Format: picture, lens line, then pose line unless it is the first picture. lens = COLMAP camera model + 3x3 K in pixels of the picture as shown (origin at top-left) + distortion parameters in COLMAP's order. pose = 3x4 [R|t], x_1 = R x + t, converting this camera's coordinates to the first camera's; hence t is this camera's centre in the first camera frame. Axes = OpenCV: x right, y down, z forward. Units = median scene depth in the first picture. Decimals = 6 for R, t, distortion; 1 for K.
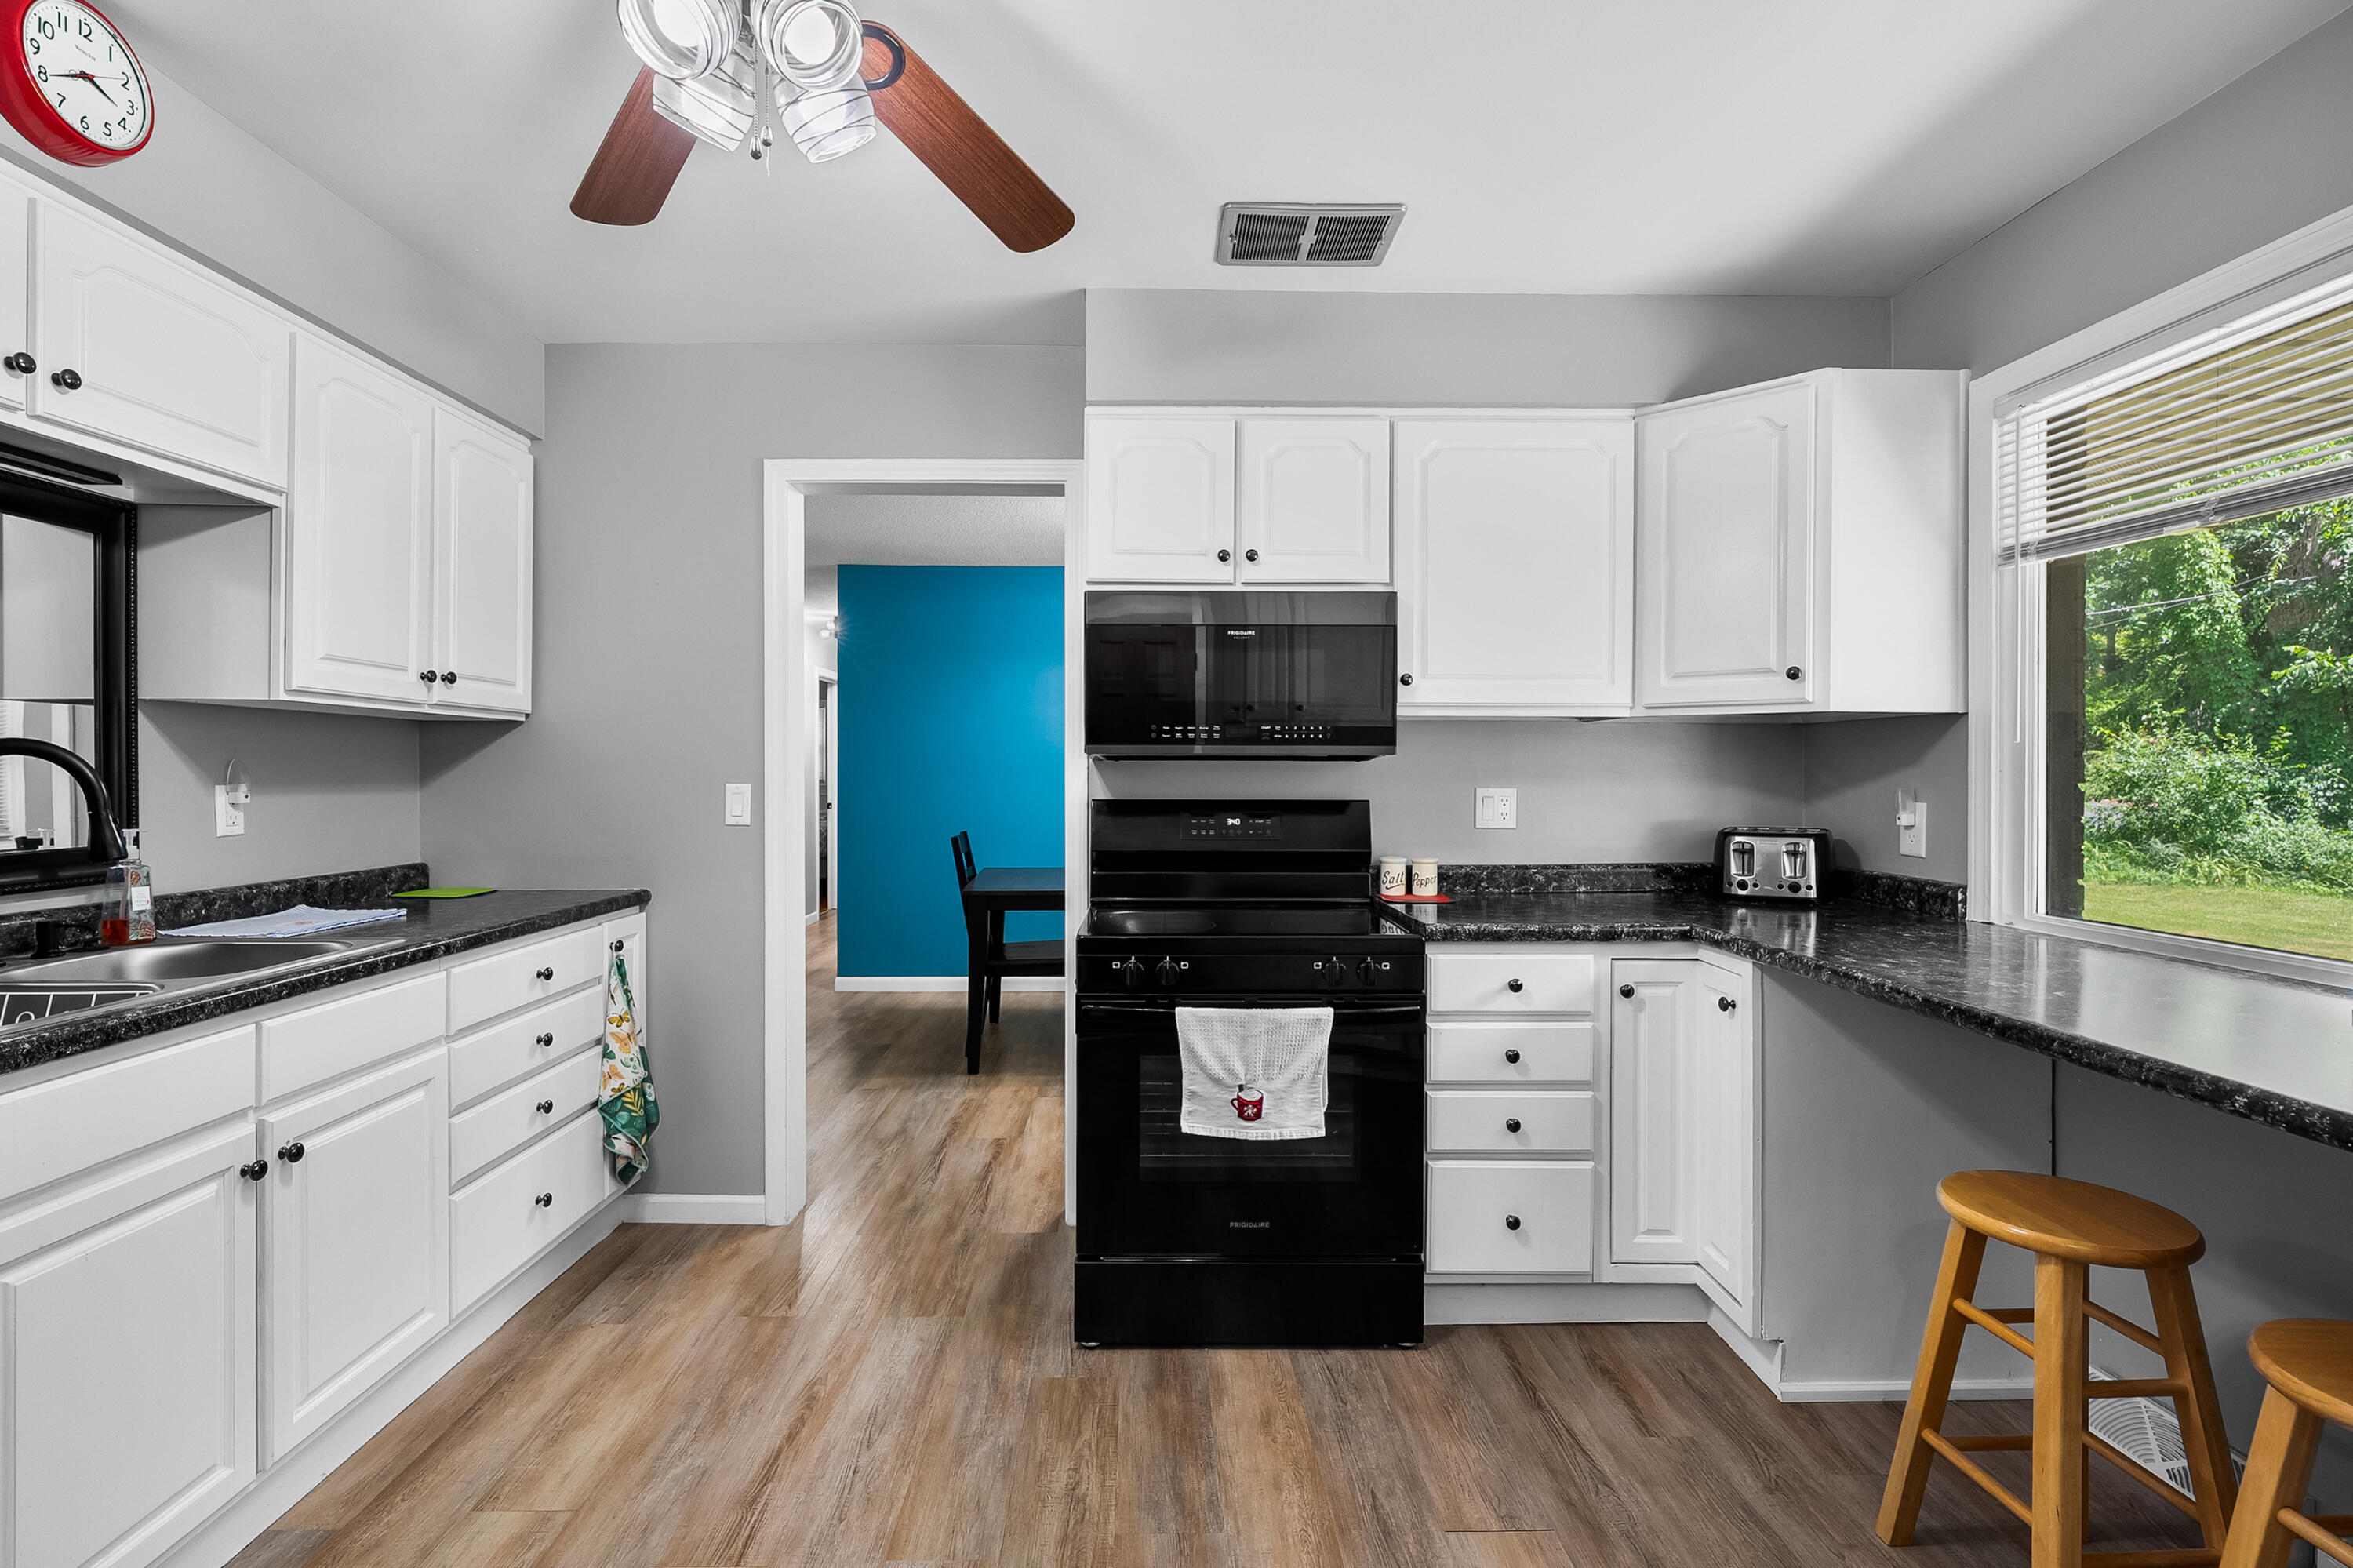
lens RADIAL K [[1083.7, 0, 1173.5], [0, 1083.7, 774.9], [0, 0, 1]] dist [-0.011741, 0.005087]
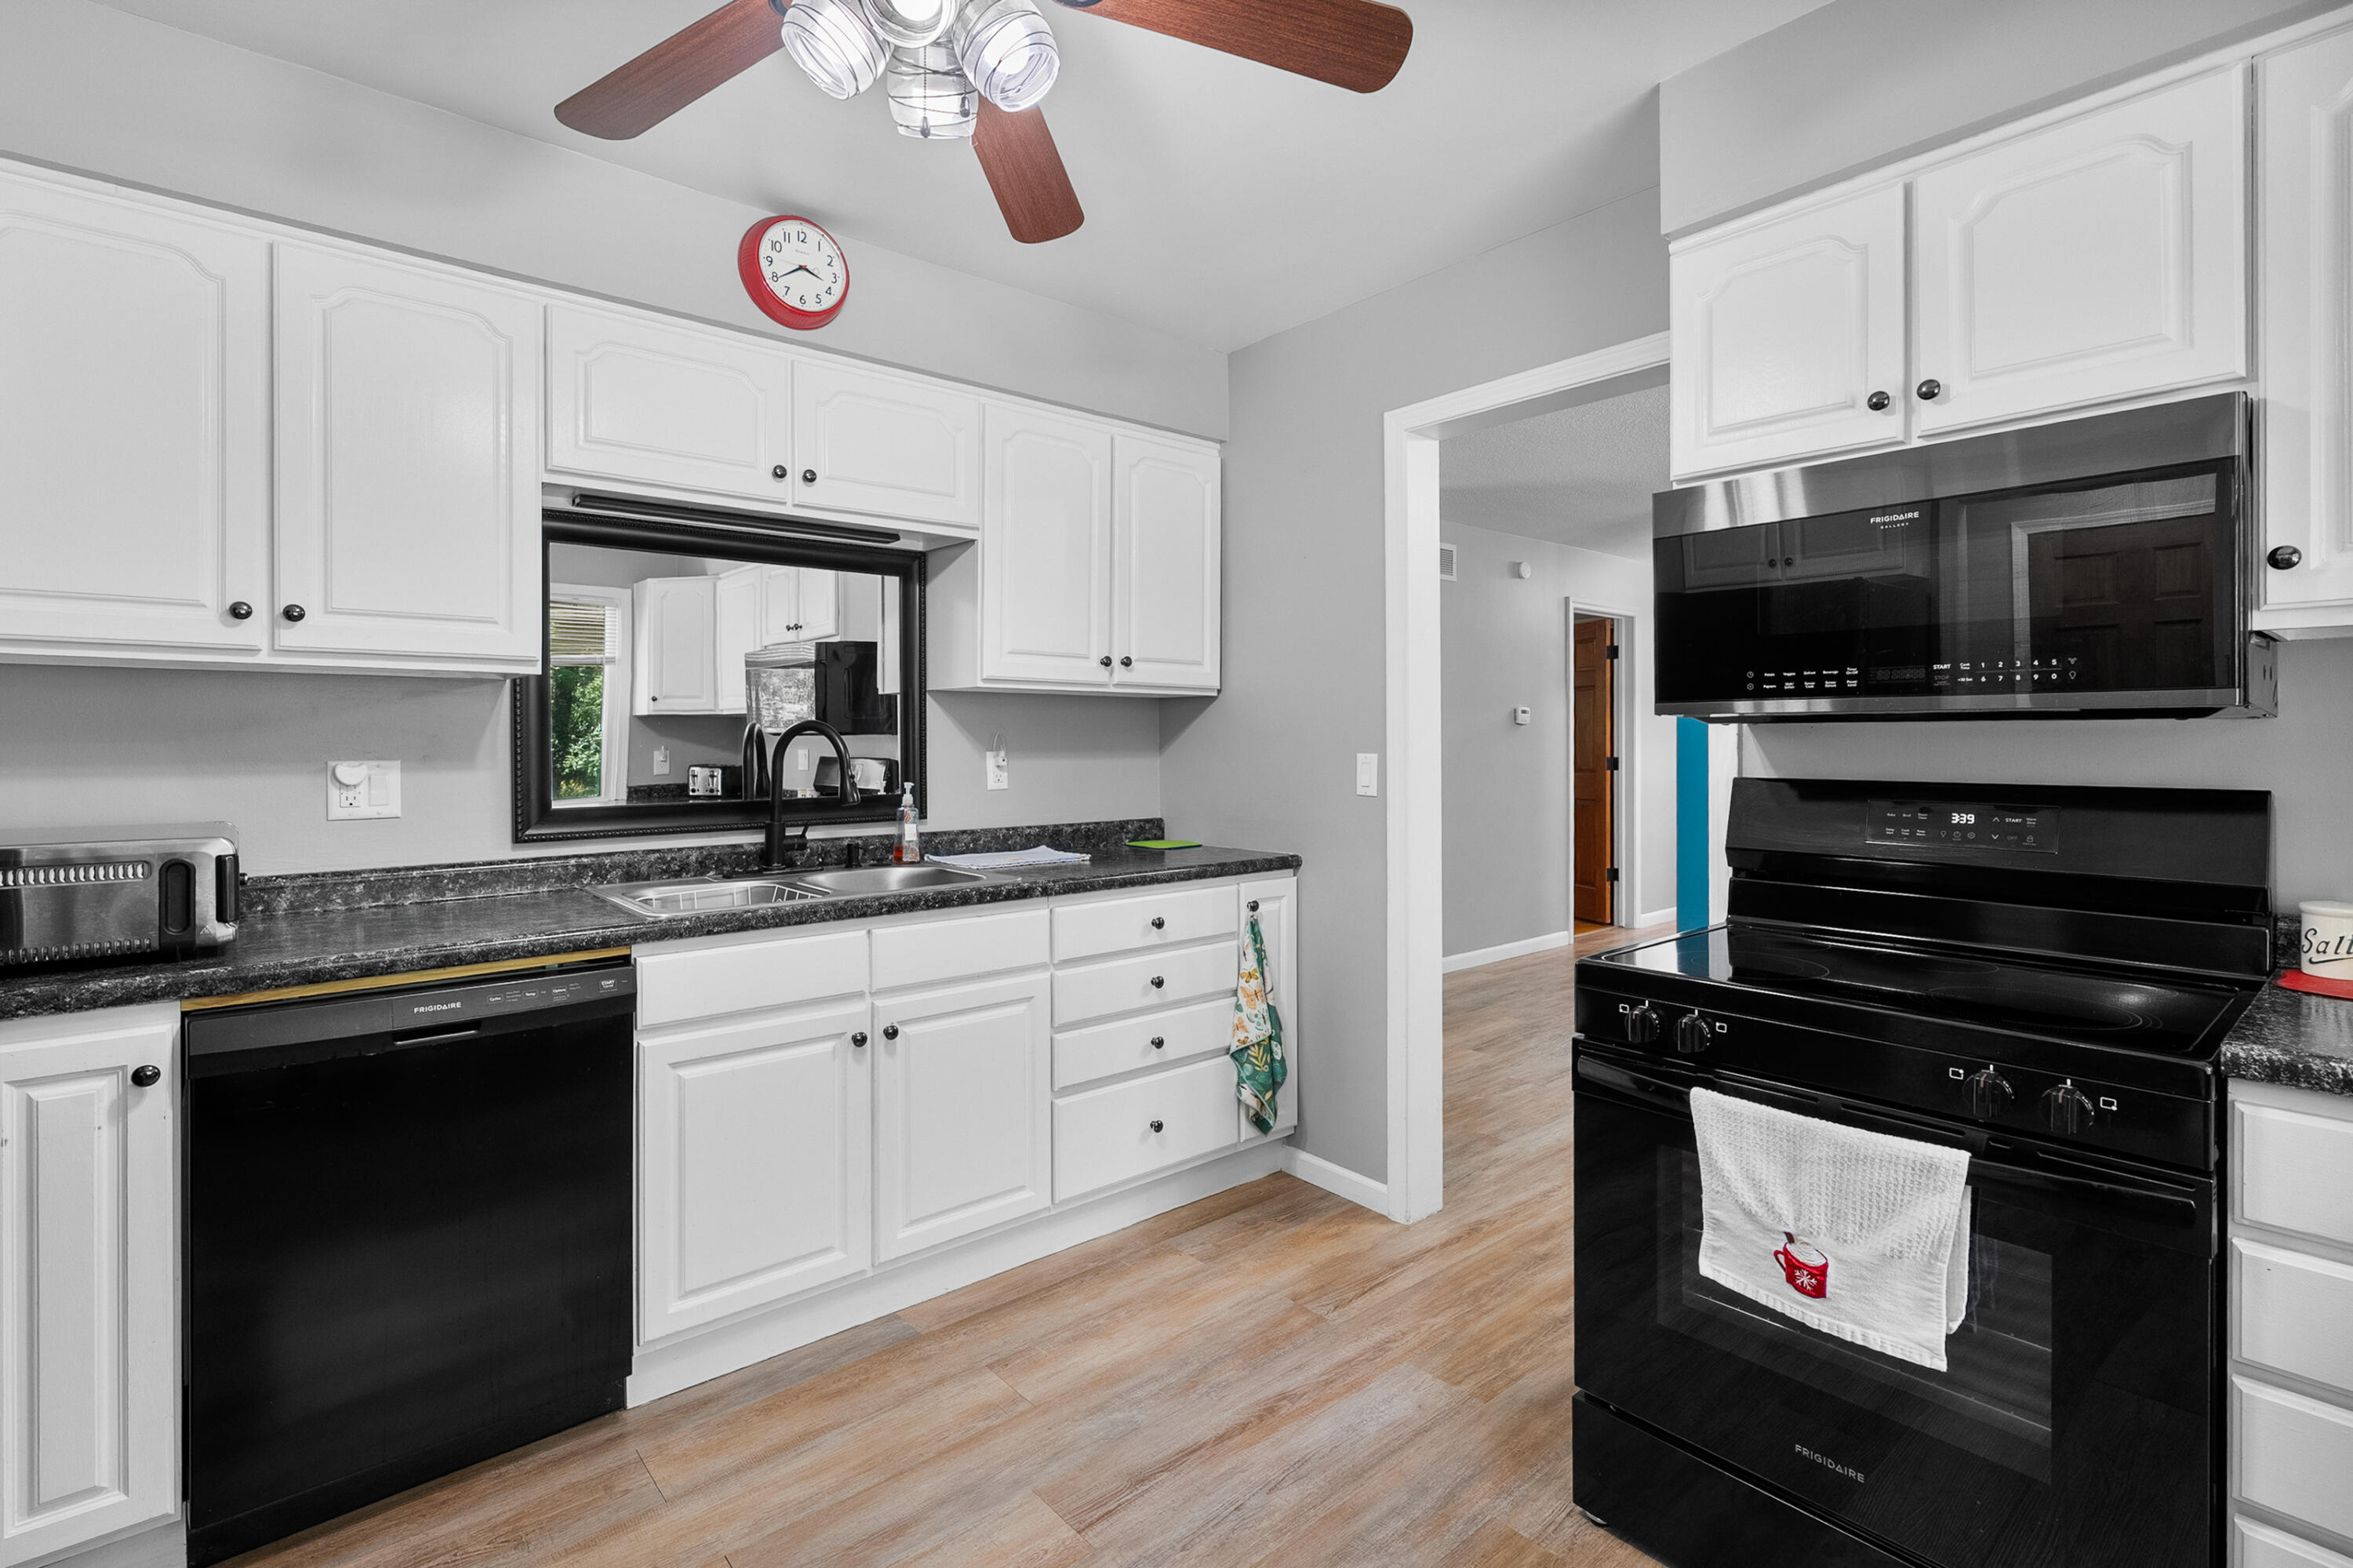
lens RADIAL K [[1106.4, 0, 1178.5], [0, 1106.4, 741.6], [0, 0, 1]] dist [-0.005351, 0.000501]
pose [[0.633520, -0.001769, -0.773724, 0.328871], [0.001302, 0.999998, -0.001220, -0.001369], [0.773725, -0.000234, 0.633522, 0.306594]]
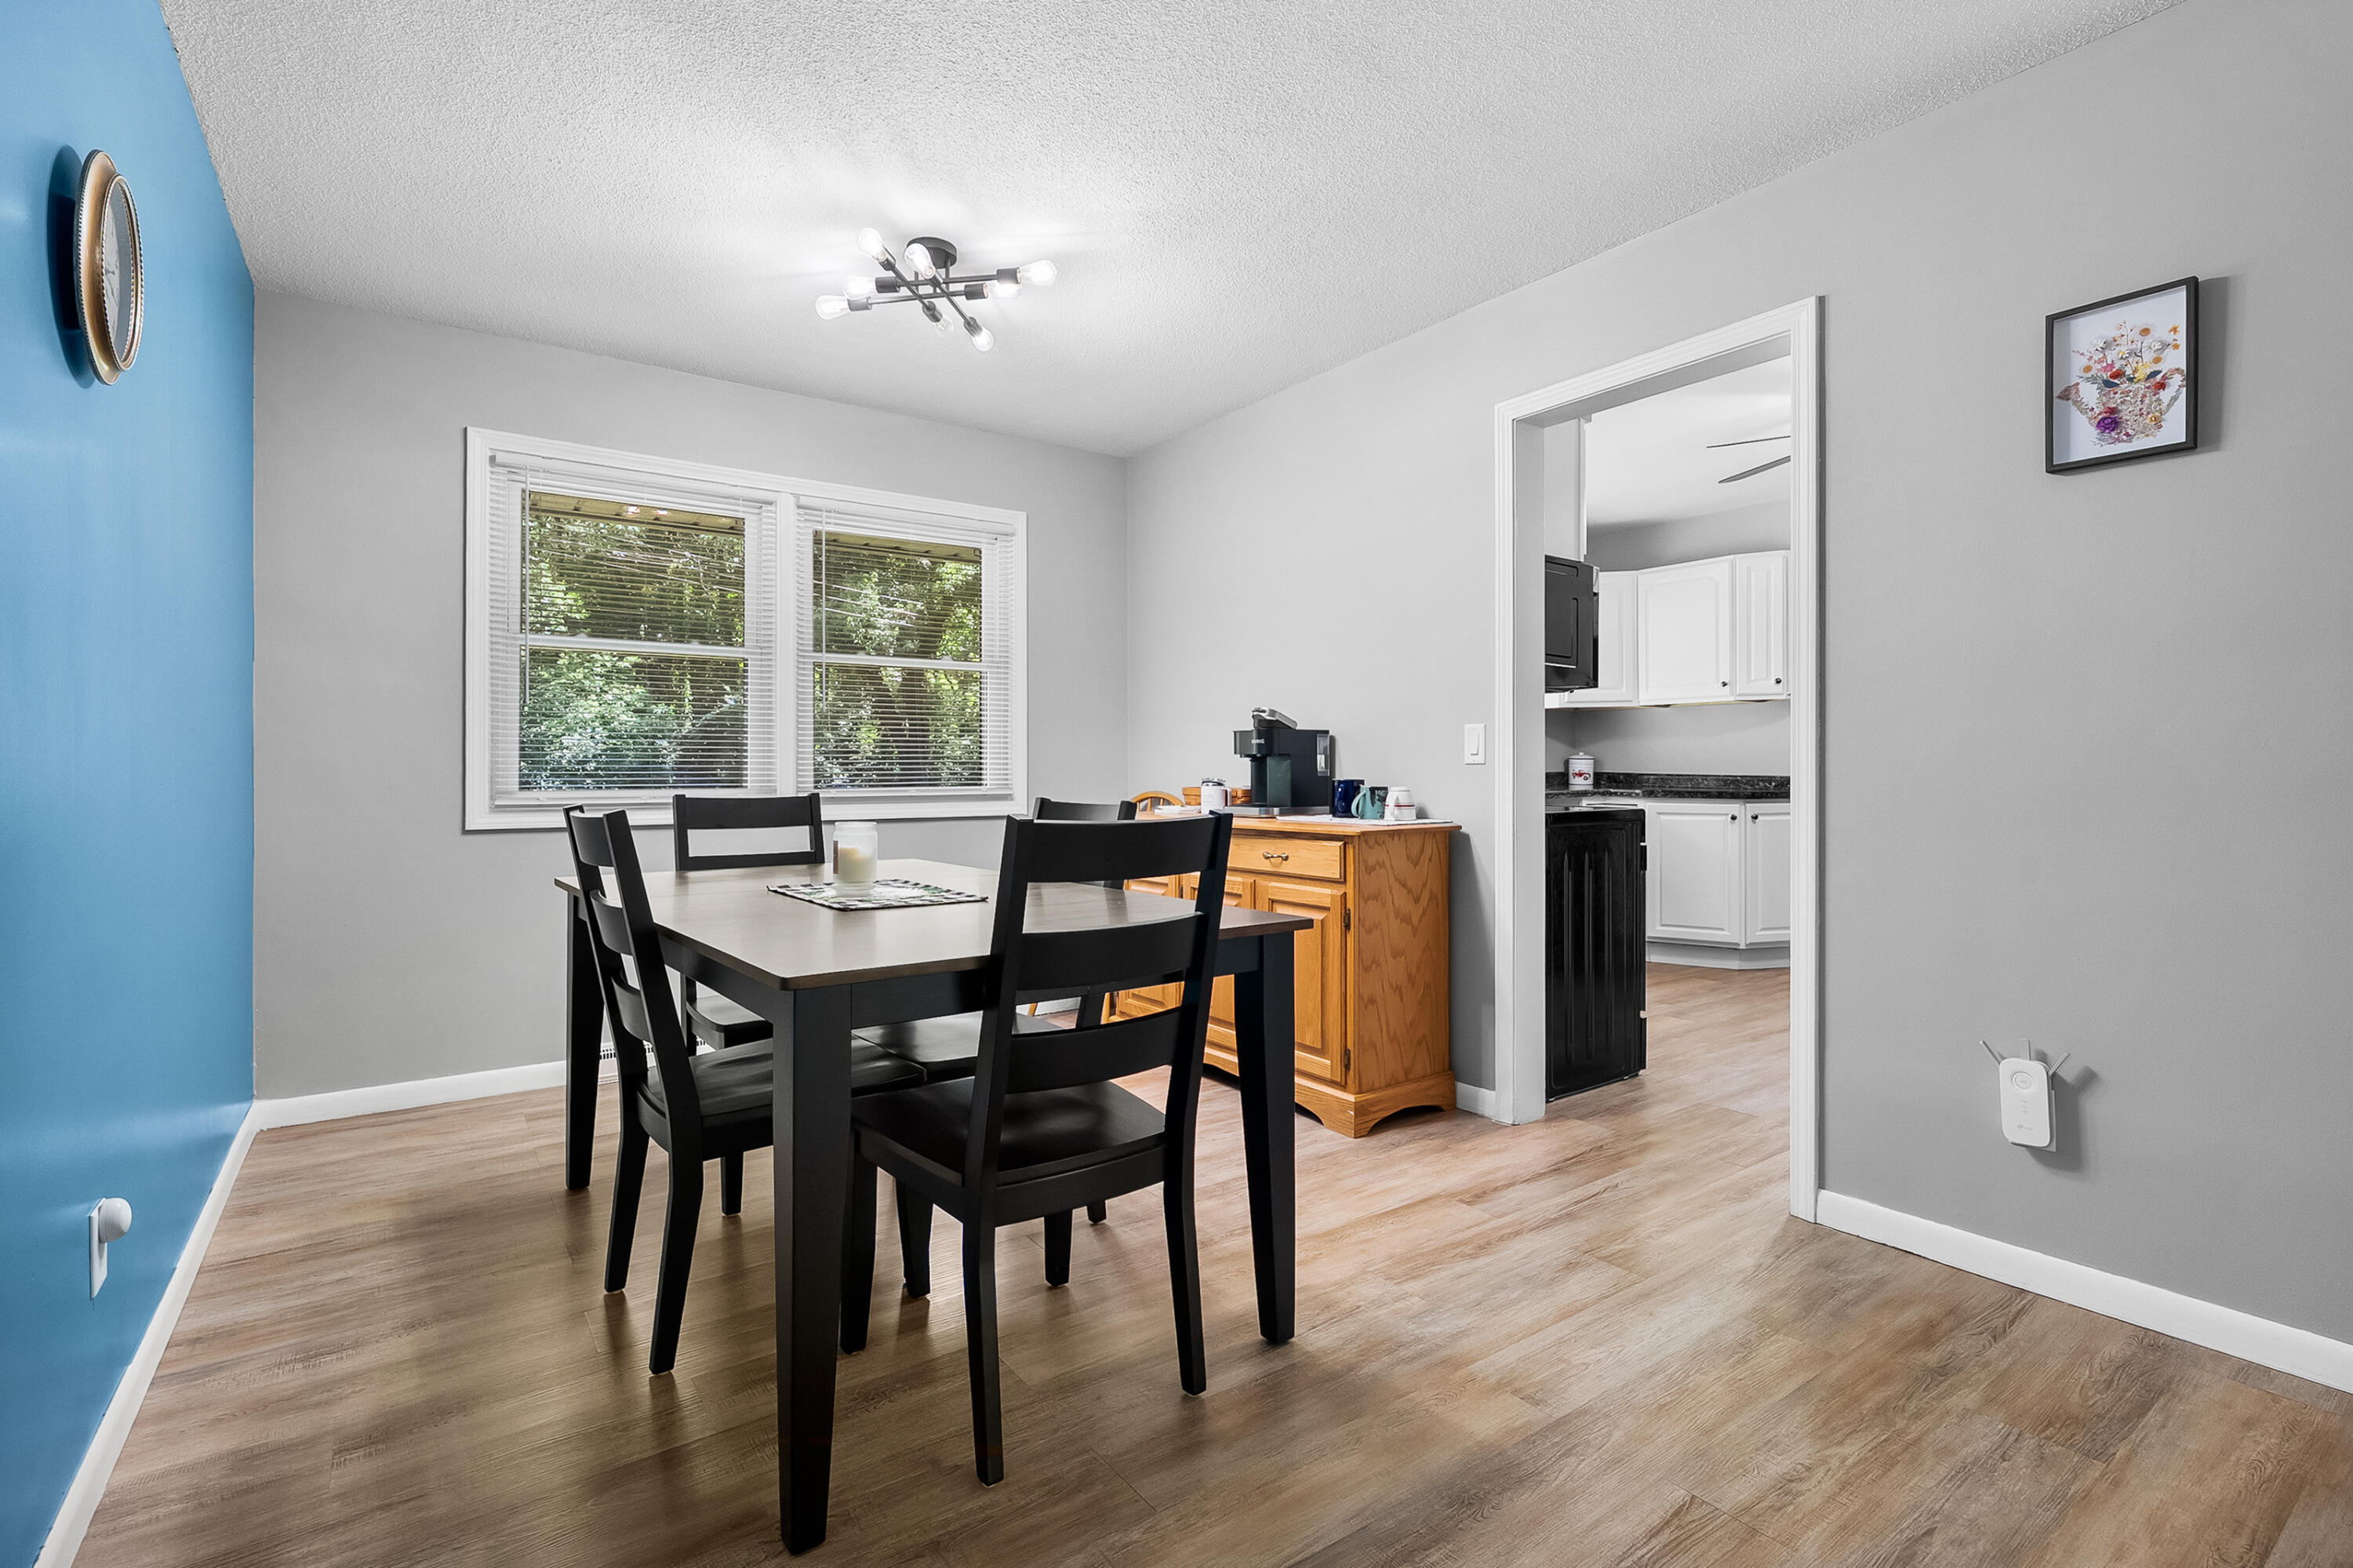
lens RADIAL K [[1083.7, 0, 1173.5], [0, 1083.7, 774.9], [0, 0, 1]] dist [-0.011741, 0.005087]
pose [[-0.565196, -0.005408, 0.824939, -0.984622], [0.002654, 0.999961, 0.008373, 0.087944], [-0.824952, 0.006922, -0.565160, 2.432549]]
